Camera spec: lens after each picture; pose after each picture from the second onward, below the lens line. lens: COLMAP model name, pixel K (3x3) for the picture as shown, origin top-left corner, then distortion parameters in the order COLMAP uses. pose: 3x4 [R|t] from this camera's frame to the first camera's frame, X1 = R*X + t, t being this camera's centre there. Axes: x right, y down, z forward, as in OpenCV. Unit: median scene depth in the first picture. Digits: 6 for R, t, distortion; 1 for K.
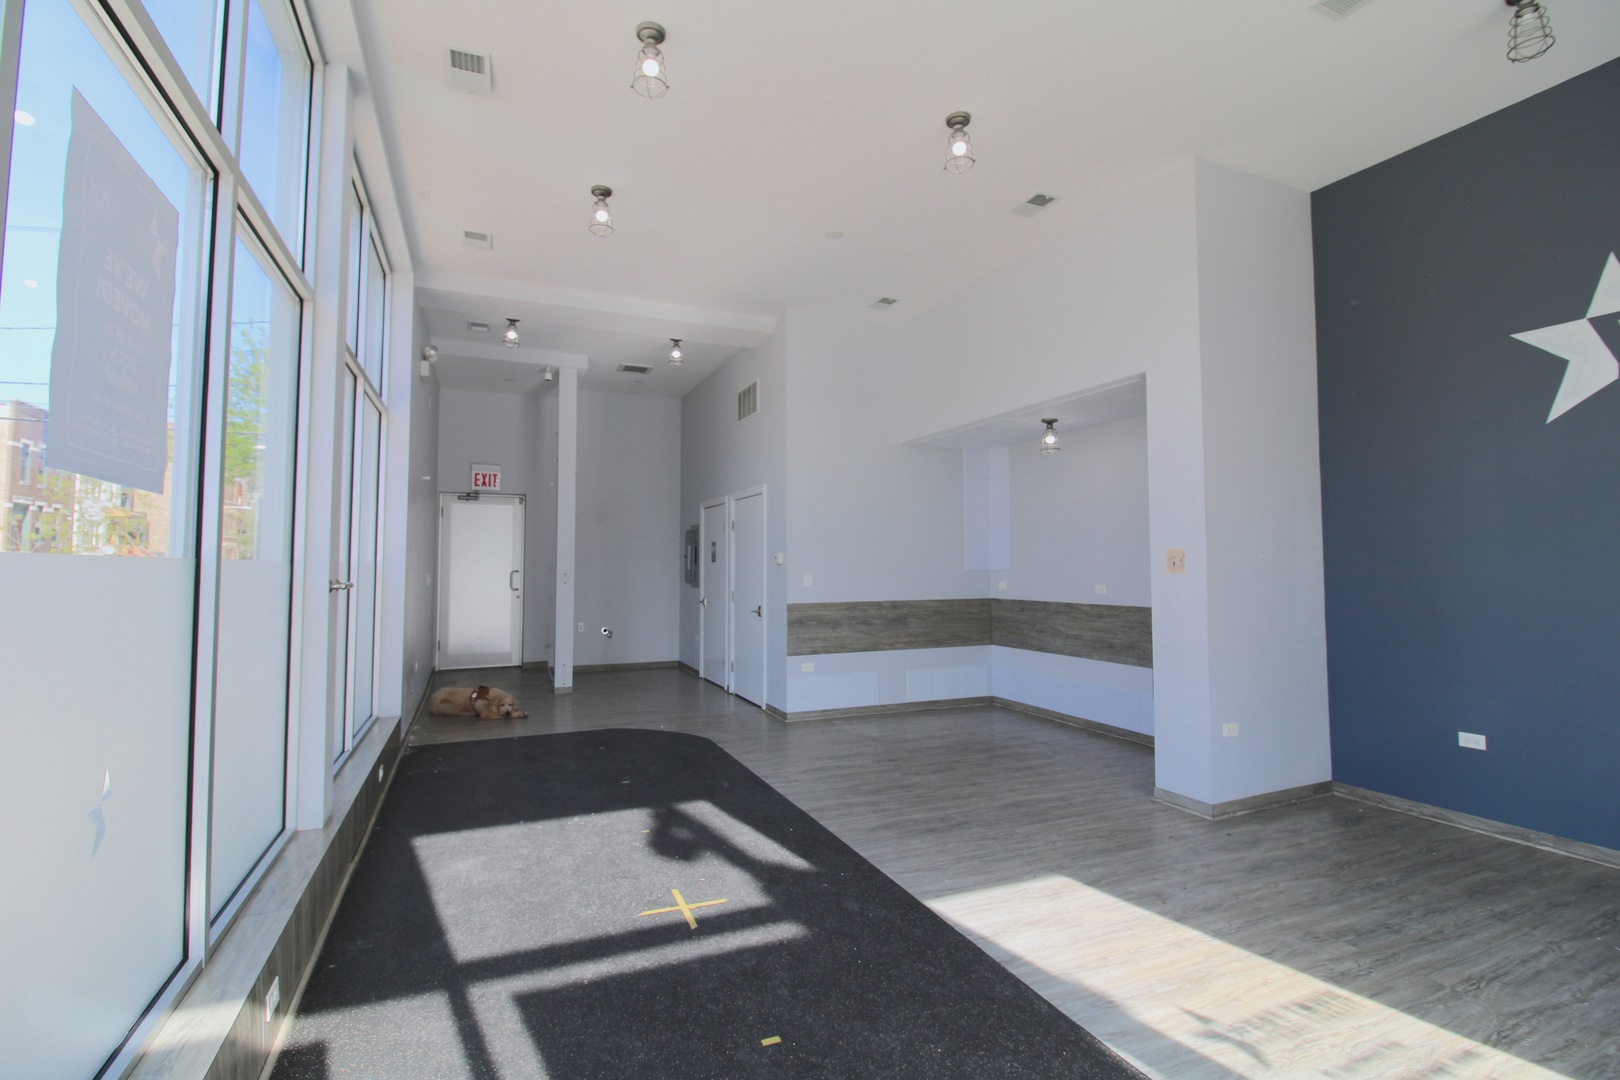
lens RADIAL K [[749.3, 0, 808.1], [0, 749.3, 524.7], [0, 0, 1]] dist [0.000423, -0.013315]
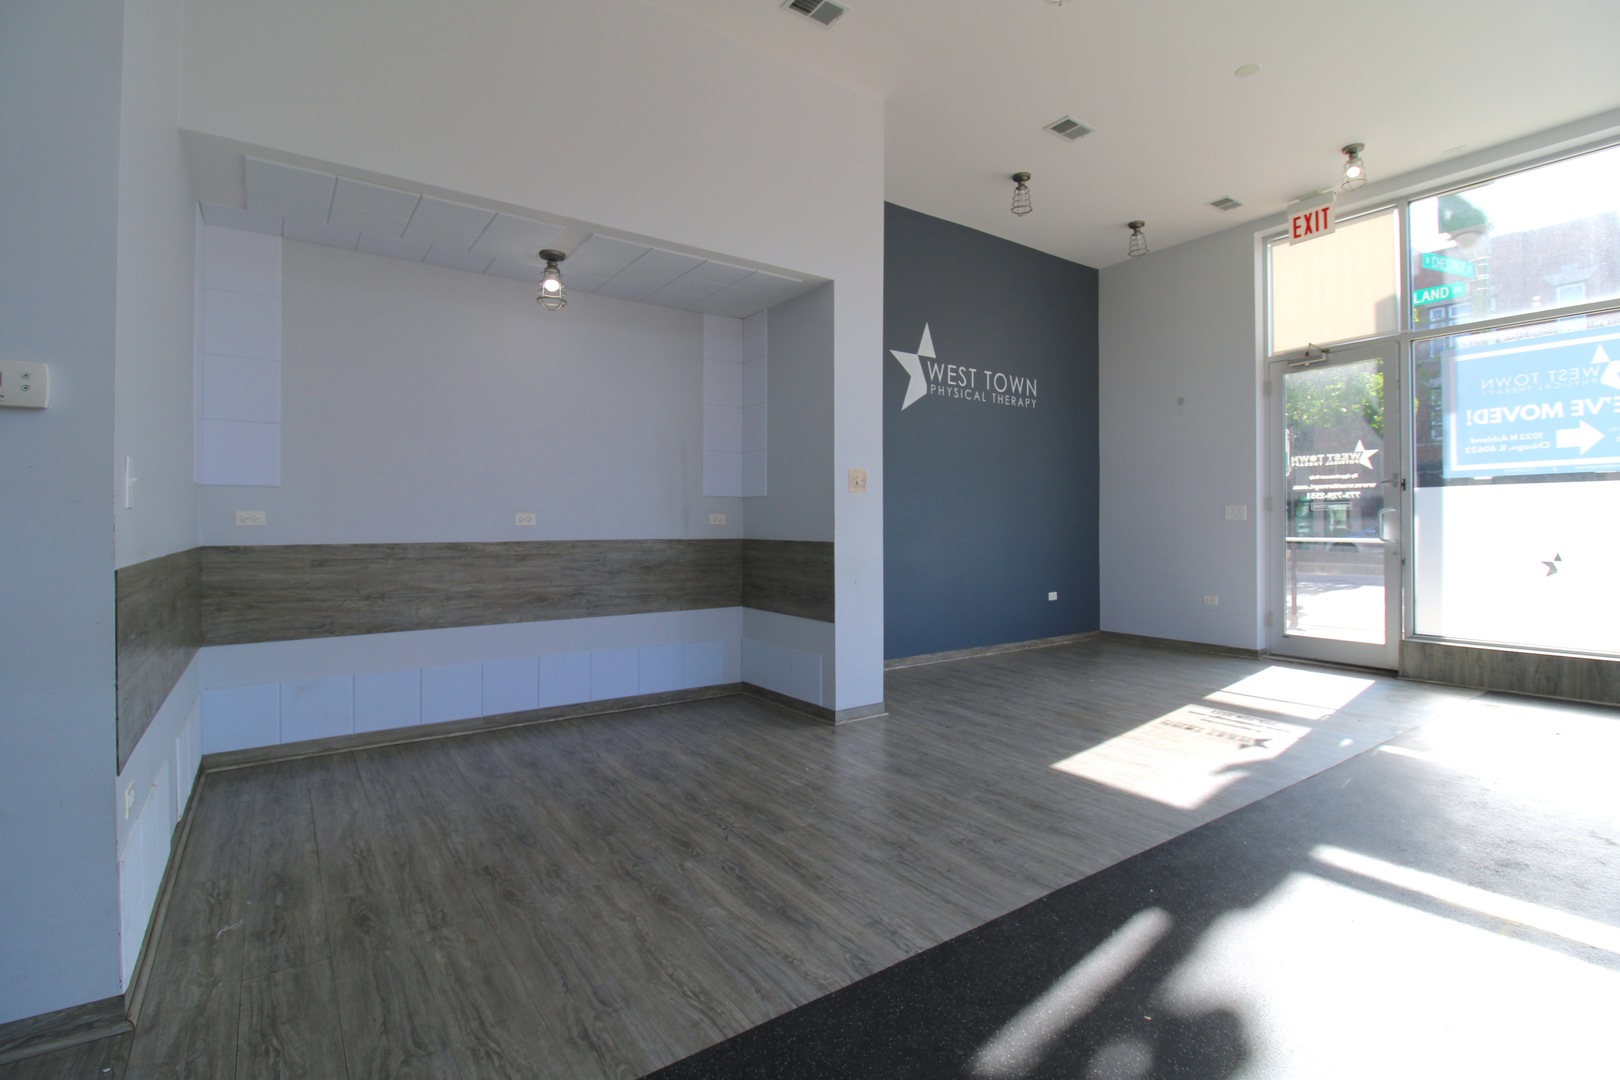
lens RADIAL K [[749.3, 0, 808.1], [0, 749.3, 524.7], [0, 0, 1]] dist [0.000423, -0.013315]
pose [[-0.197114, 0.003745, 0.980373, -0.513080], [-0.050292, 0.998637, -0.013926, 0.129672], [-0.979090, -0.052050, -0.196657, 1.304705]]
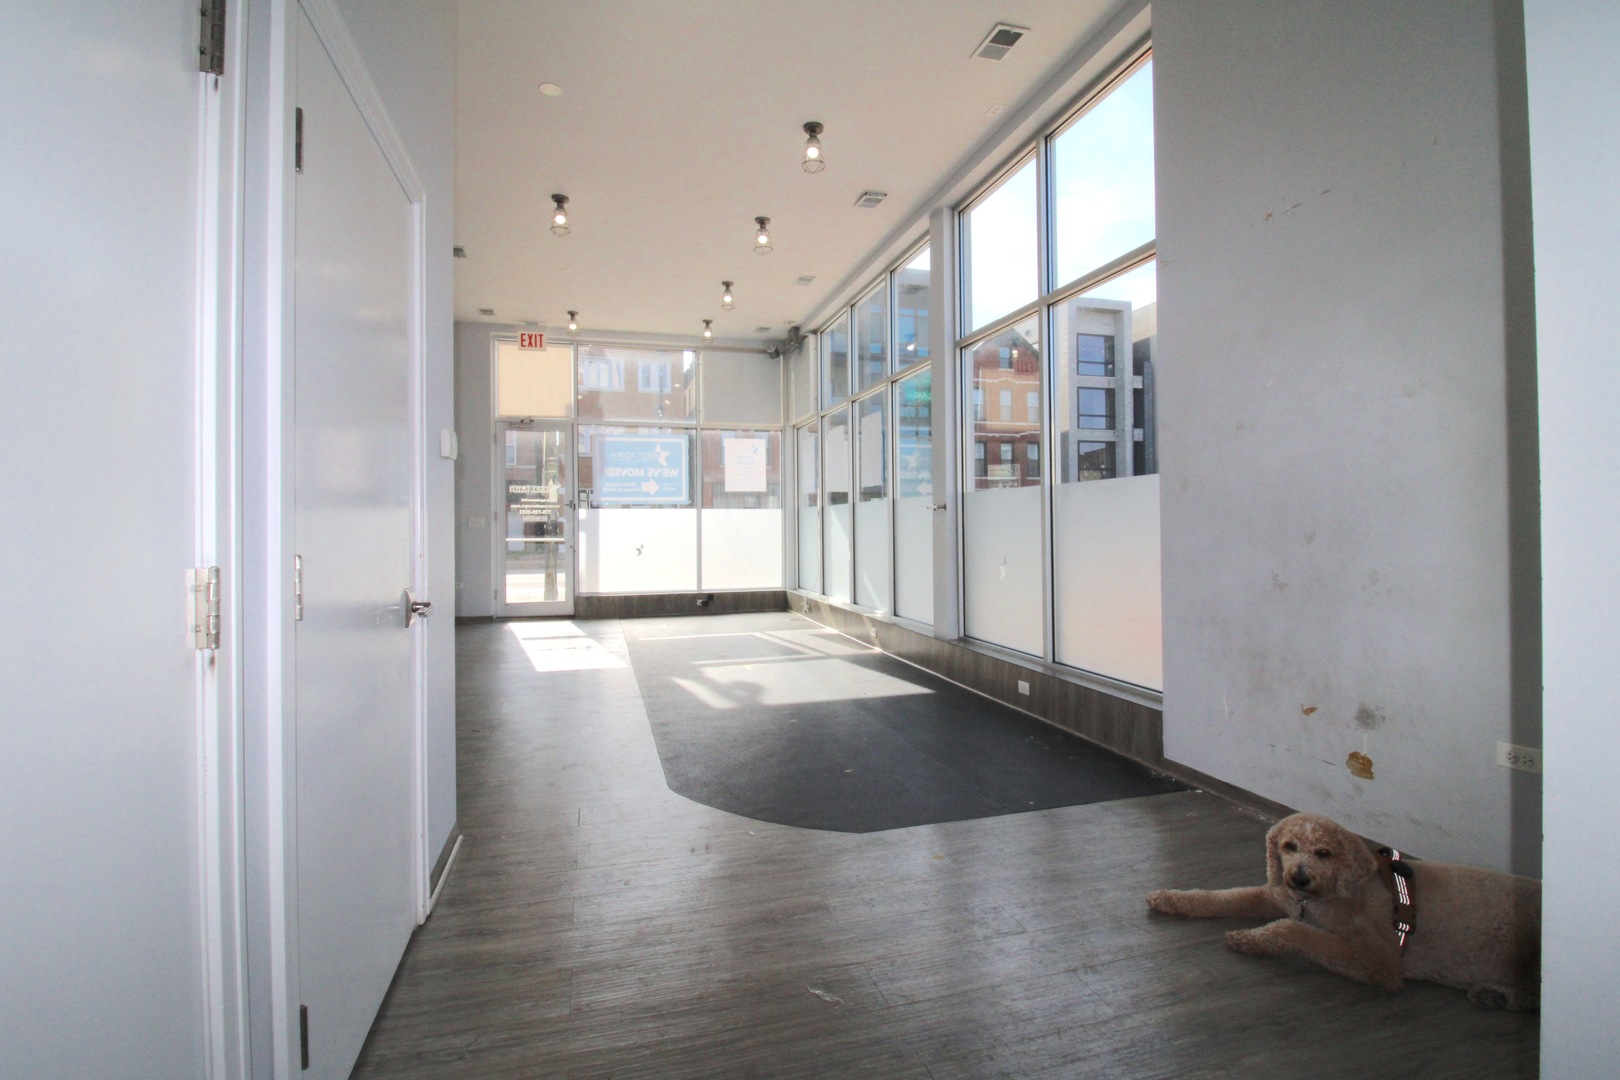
lens RADIAL K [[749.3, 0, 808.1], [0, 749.3, 524.7], [0, 0, 1]] dist [0.000423, -0.013315]
pose [[-0.991434, 0.010597, 0.130178, -0.430404], [0.002994, 0.998285, -0.058464, 0.178430], [-0.130574, -0.057573, -0.989765, 2.204265]]
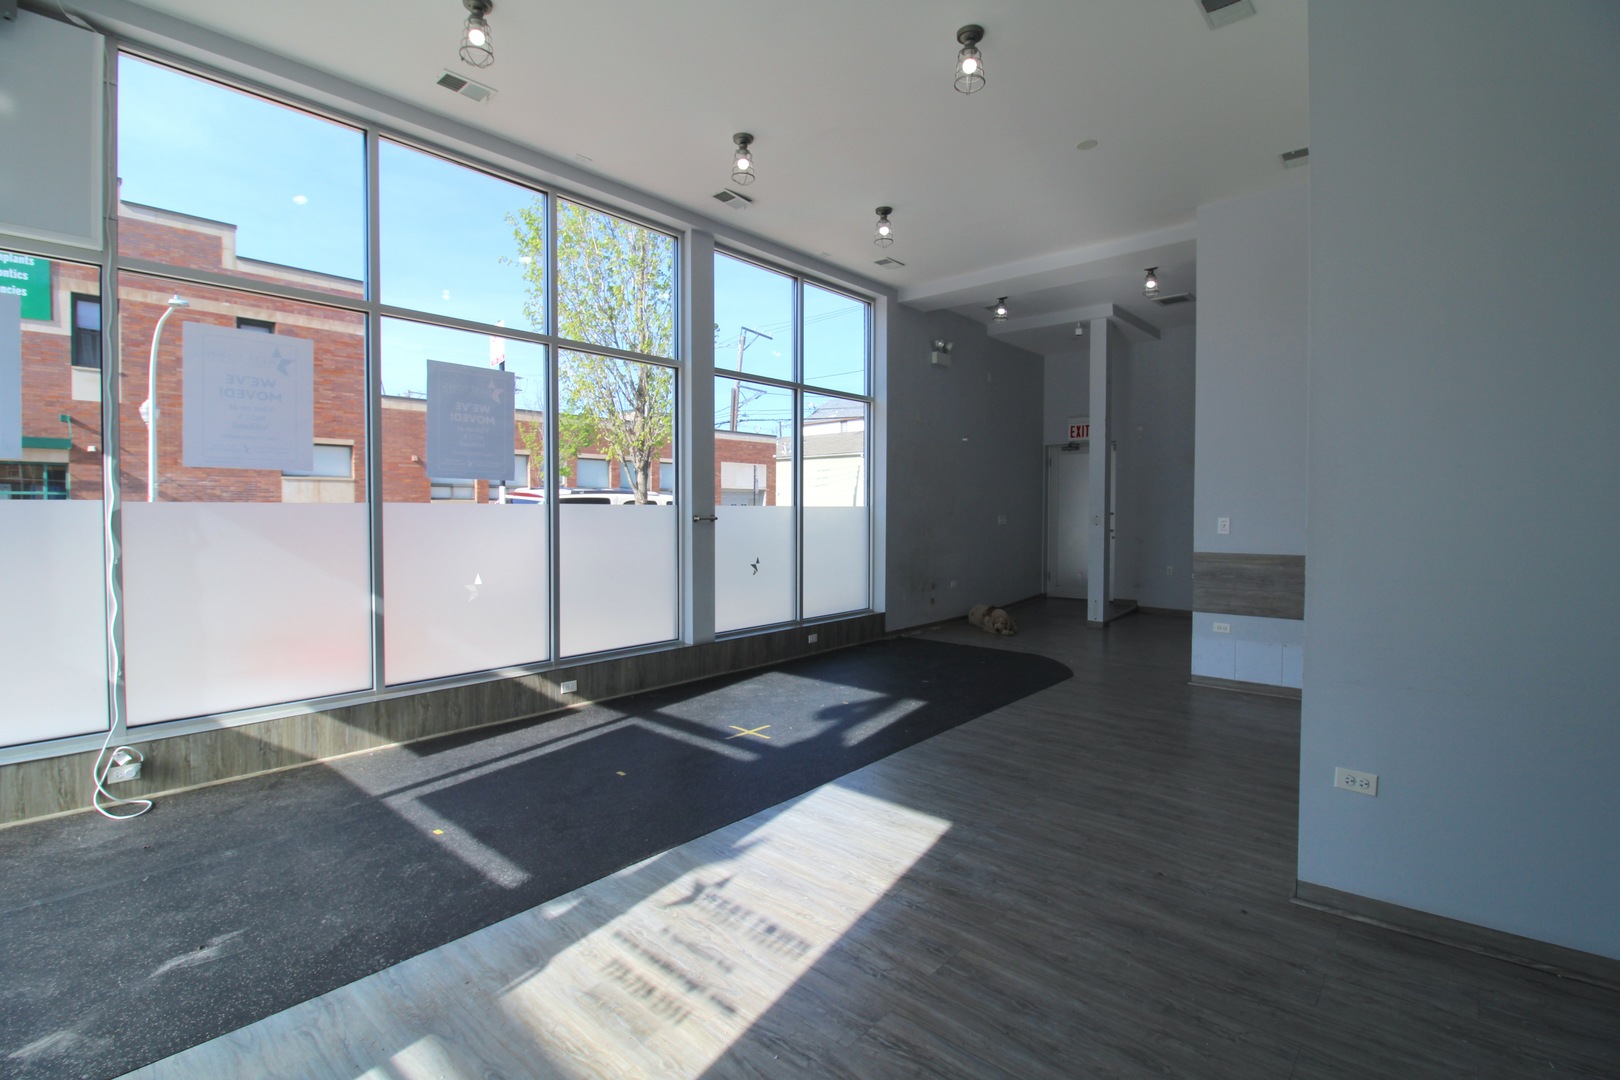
lens RADIAL K [[749.3, 0, 808.1], [0, 749.3, 524.7], [0, 0, 1]] dist [0.000423, -0.013315]
pose [[0.419991, 0.020147, -0.907305, 0.913821], [0.049292, 0.997771, 0.044973, 0.018961], [0.906189, -0.063611, 0.418062, 0.359045]]
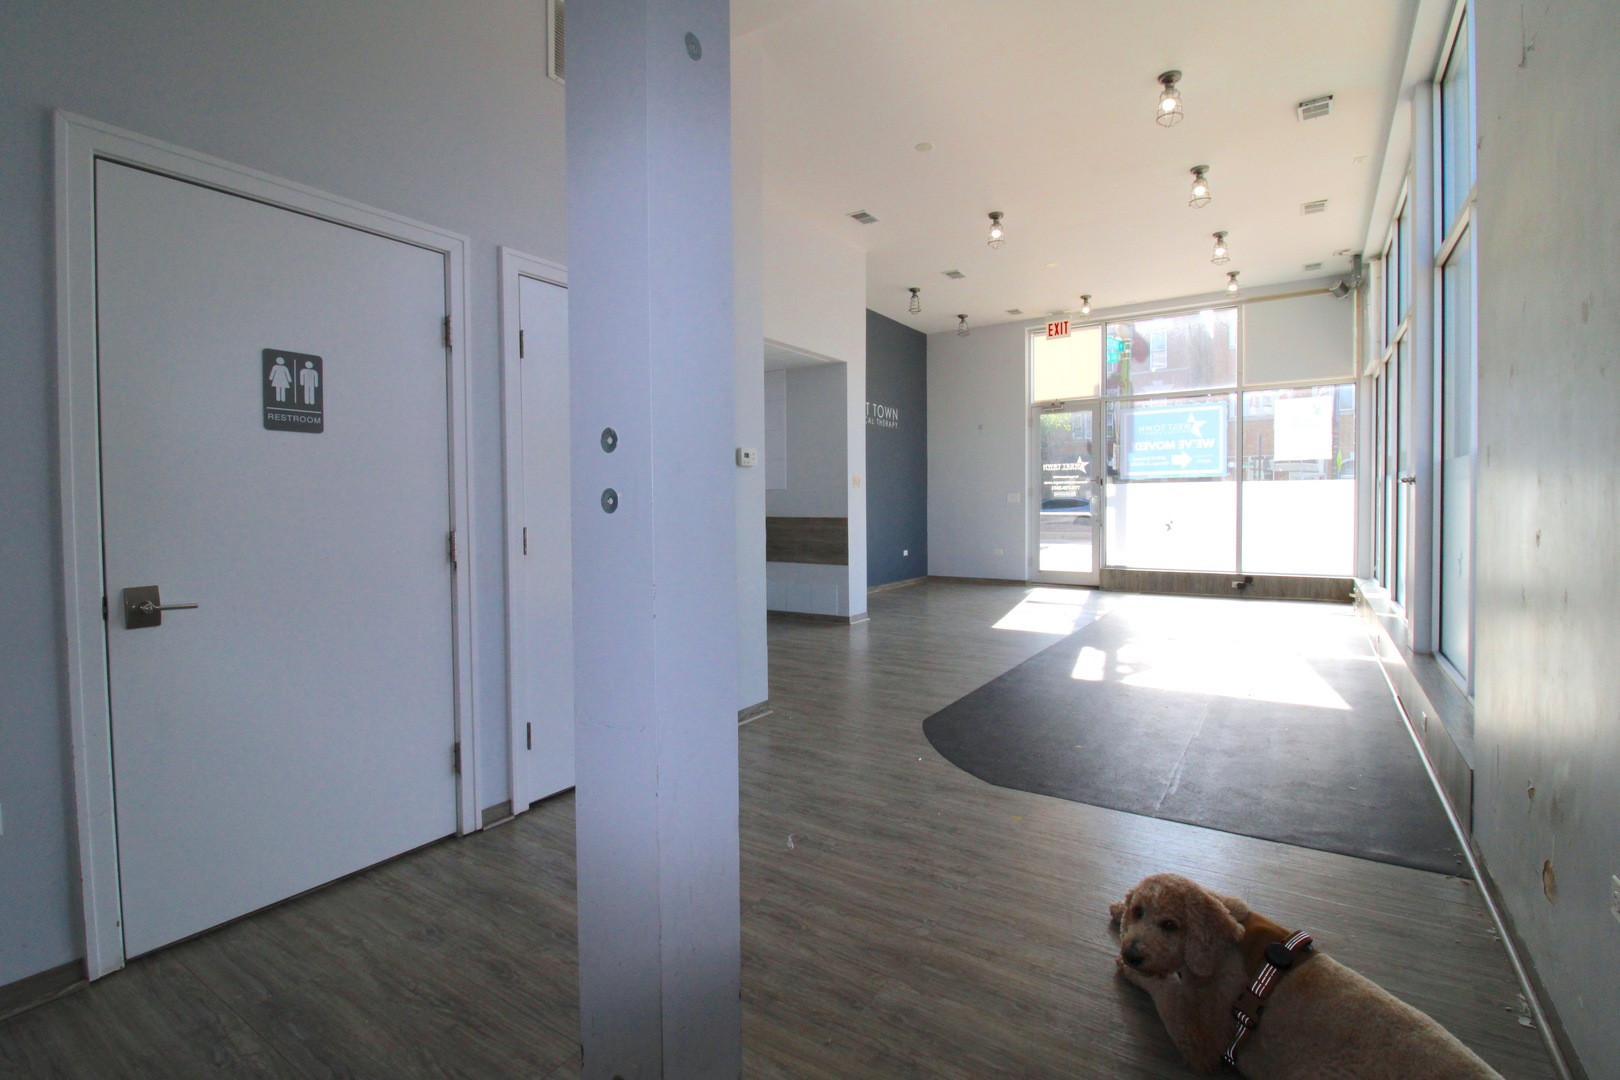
lens RADIAL K [[749.3, 0, 808.1], [0, 749.3, 524.7], [0, 0, 1]] dist [0.000423, -0.013315]
pose [[-0.540671, -0.017631, 0.841049, -0.928926], [-0.036065, 0.999347, -0.002235, 0.160562], [-0.840460, -0.031541, -0.540954, 2.090519]]
